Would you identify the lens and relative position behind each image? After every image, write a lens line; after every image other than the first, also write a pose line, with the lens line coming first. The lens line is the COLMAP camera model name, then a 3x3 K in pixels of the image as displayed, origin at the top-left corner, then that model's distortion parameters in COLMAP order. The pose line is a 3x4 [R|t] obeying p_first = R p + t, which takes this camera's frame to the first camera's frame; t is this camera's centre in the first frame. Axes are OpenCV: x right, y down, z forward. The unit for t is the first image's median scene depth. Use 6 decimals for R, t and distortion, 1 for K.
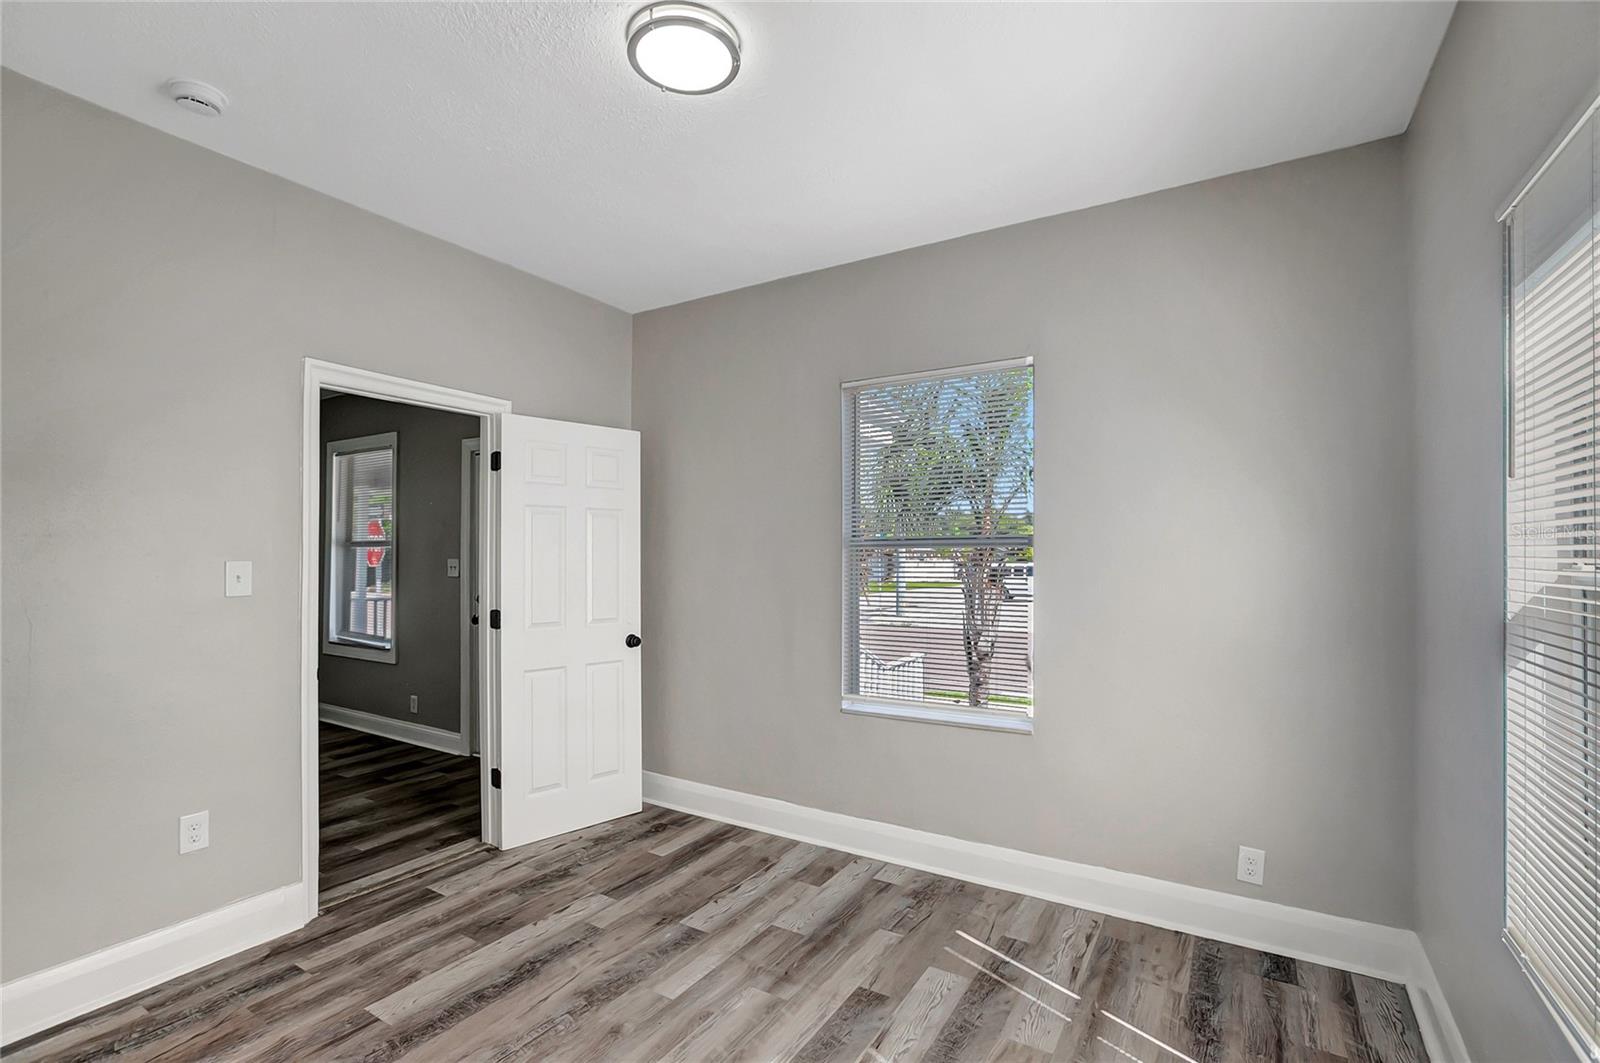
lens RADIAL K [[727.6, 0, 792.2], [0, 727.6, 561.0], [0, 0, 1]] dist [-0.004973, 0.000517]
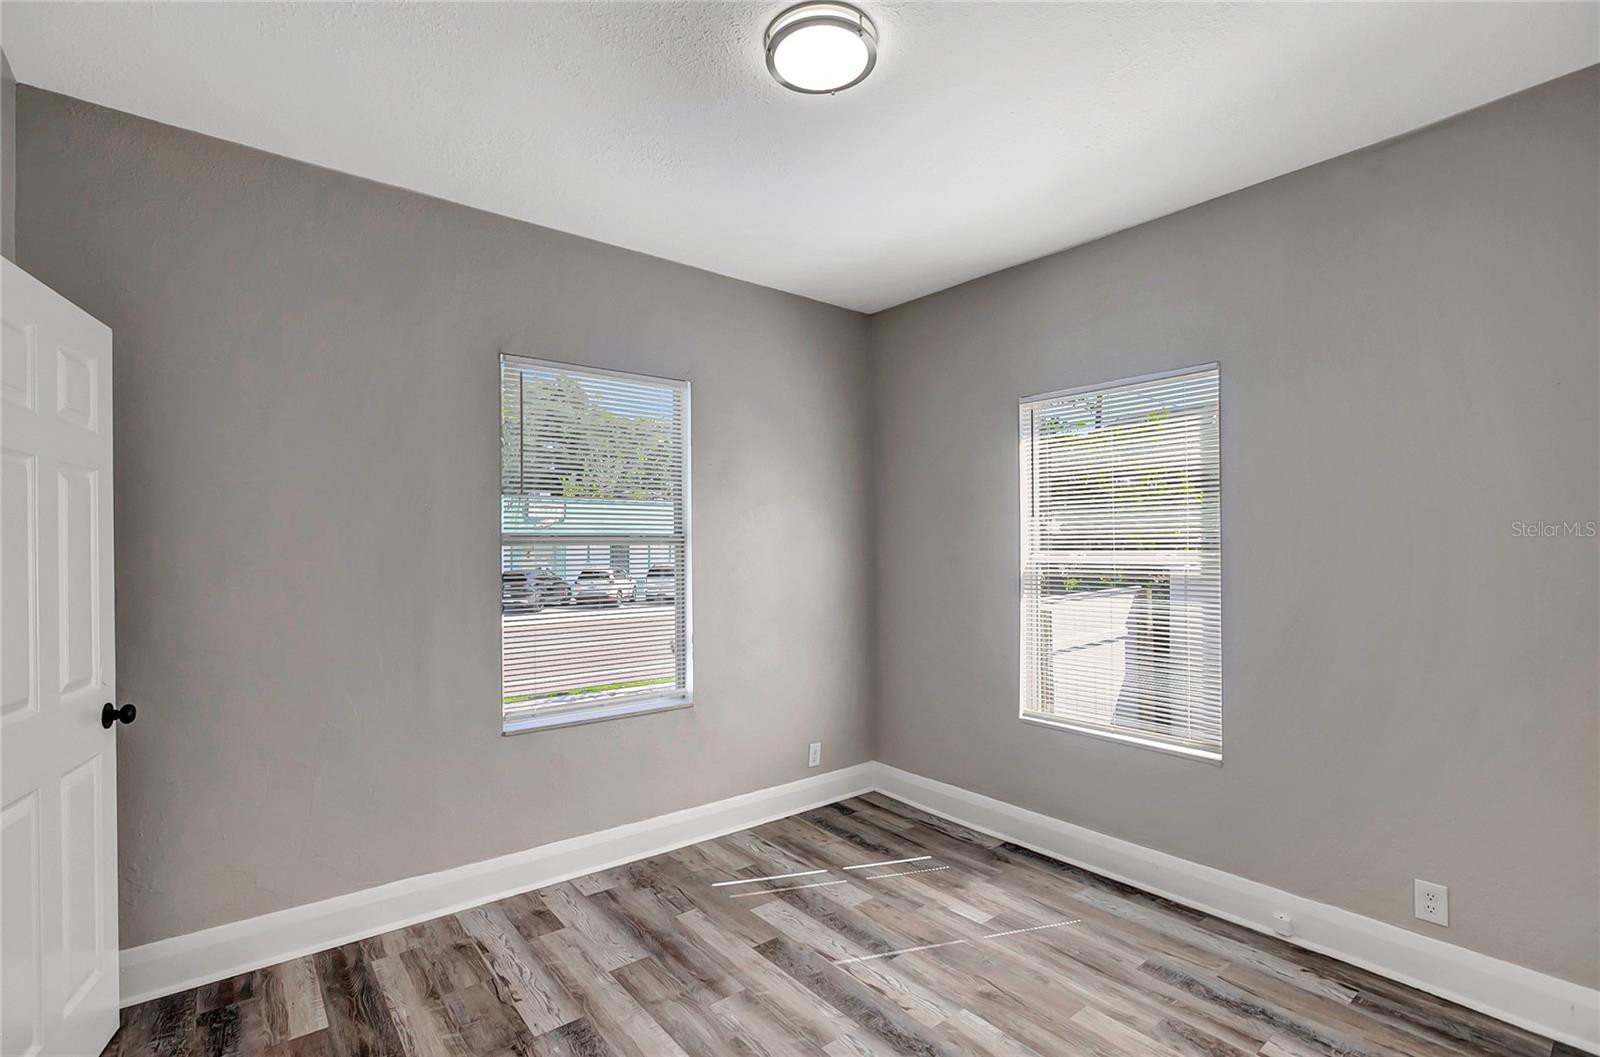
lens RADIAL K [[729.3, 0, 798.3], [0, 729.3, 559.4], [0, 0, 1]] dist [-0.000181, 0.001560]
pose [[0.337522, -0.013009, 0.941228, -0.793083], [0.009404, 0.999901, 0.010448, -0.007932], [-0.941271, 0.005325, 0.337611, 0.489707]]
